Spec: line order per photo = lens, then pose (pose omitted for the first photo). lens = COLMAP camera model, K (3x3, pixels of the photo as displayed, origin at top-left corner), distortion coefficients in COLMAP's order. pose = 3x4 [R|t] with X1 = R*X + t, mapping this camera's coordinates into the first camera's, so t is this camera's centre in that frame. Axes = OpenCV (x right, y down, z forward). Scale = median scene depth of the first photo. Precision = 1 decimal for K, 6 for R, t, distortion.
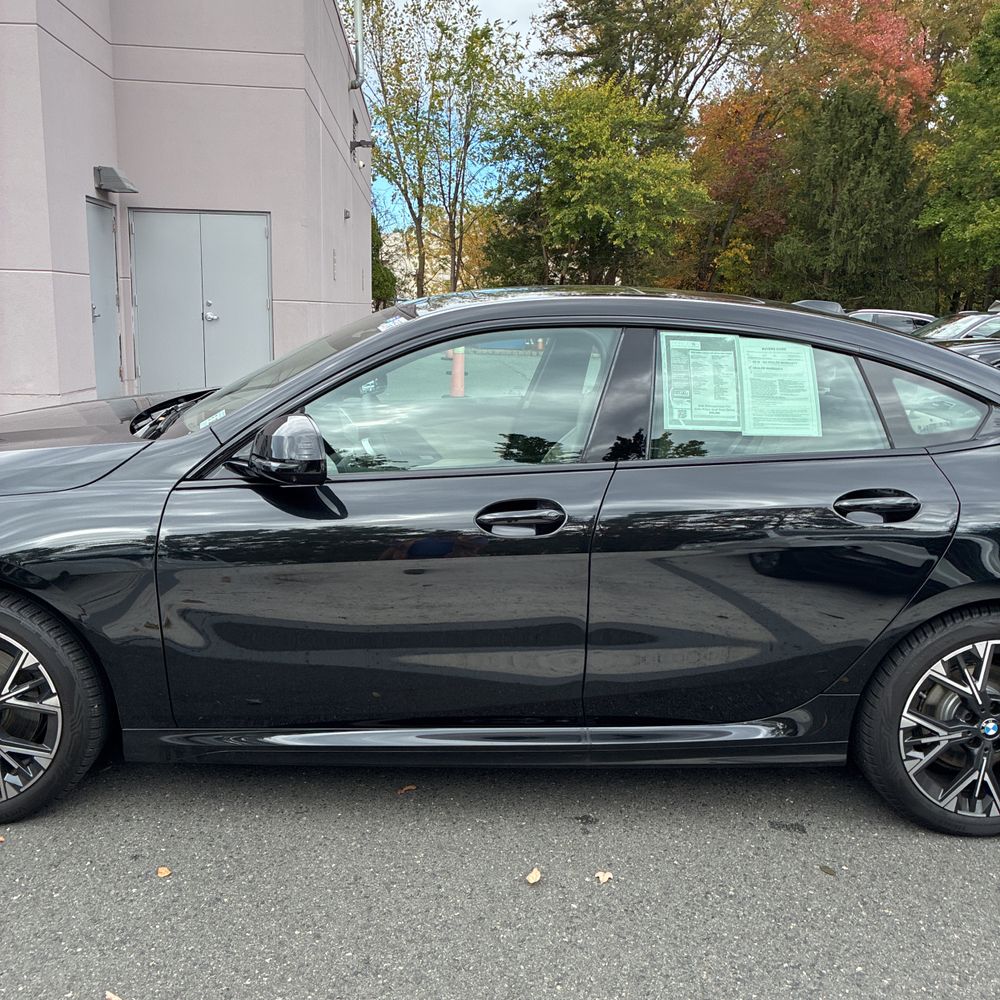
lens RADIAL K [[967.6, 0, 521.3], [0, 967.6, 469.8], [0, 0, 1]] dist [0.012287, -0.007771]
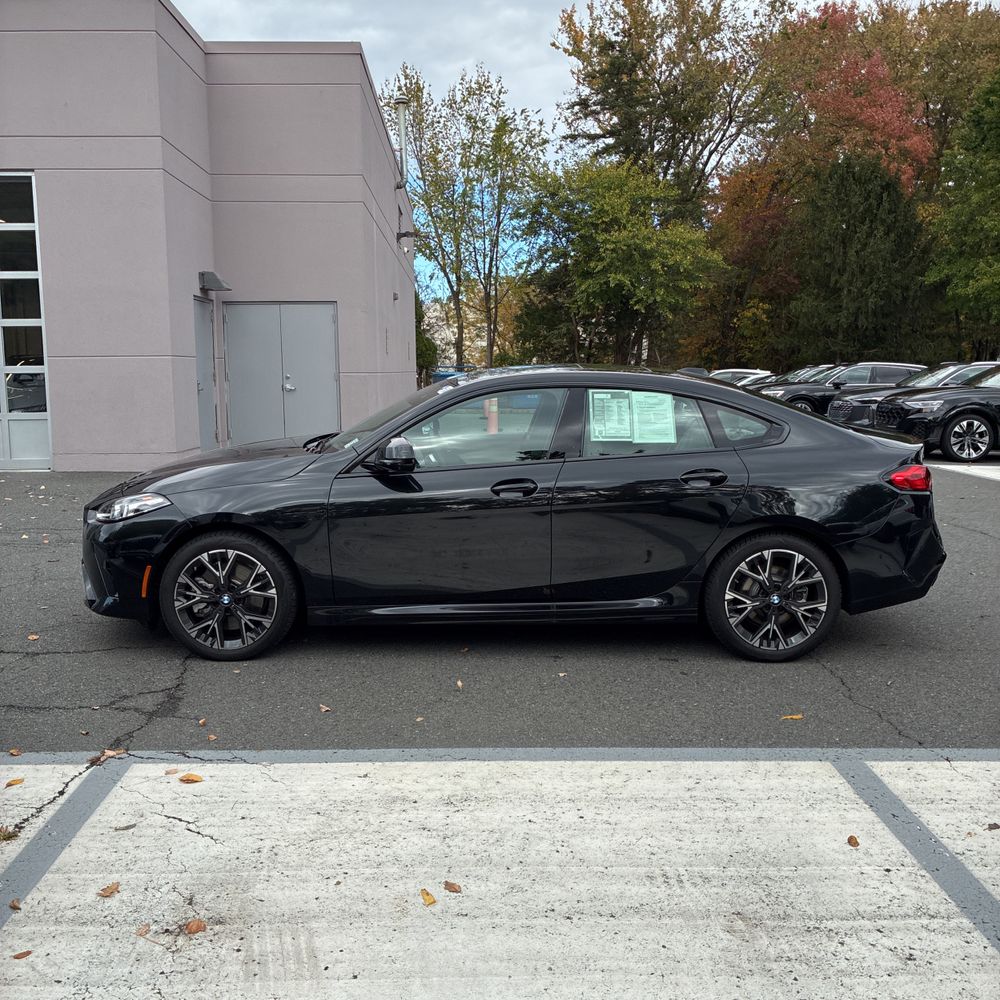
lens RADIAL K [[928.6, 0, 516.2], [0, 928.6, 465.7], [0, 0, 1]] dist [-0.012261, -0.011140]
pose [[0.998640, -0.026519, -0.044887, 0.078990], [0.023645, 0.997709, -0.063382, 0.111212], [0.046465, 0.062234, 0.996979, -0.761242]]
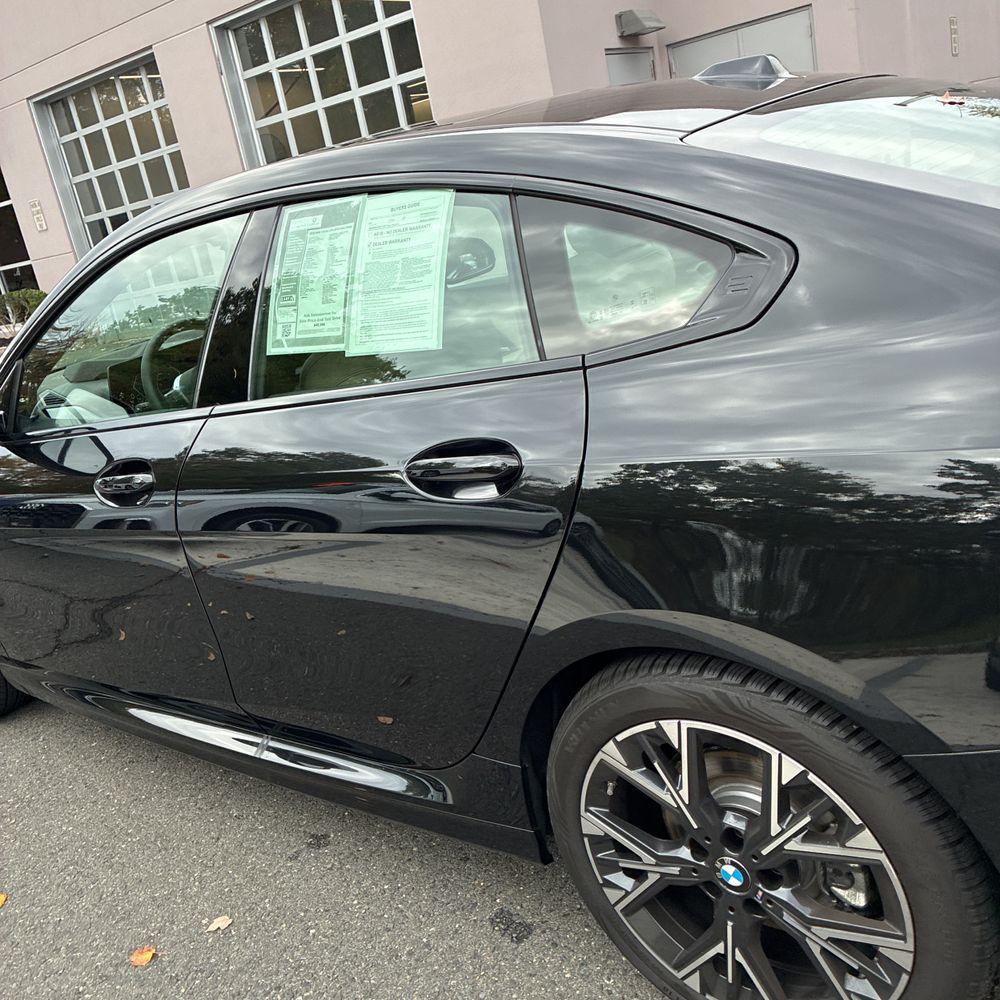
lens RADIAL K [[1012.4, 0, 500.0], [0, 1012.4, 500.0], [0, 0, 1]] dist [0.042782, -0.028034]
pose [[0.745896, 0.028057, -0.665472, 0.737667], [0.098507, 0.983478, 0.151876, -0.032992], [0.658738, -0.178838, 0.730809, 0.530508]]
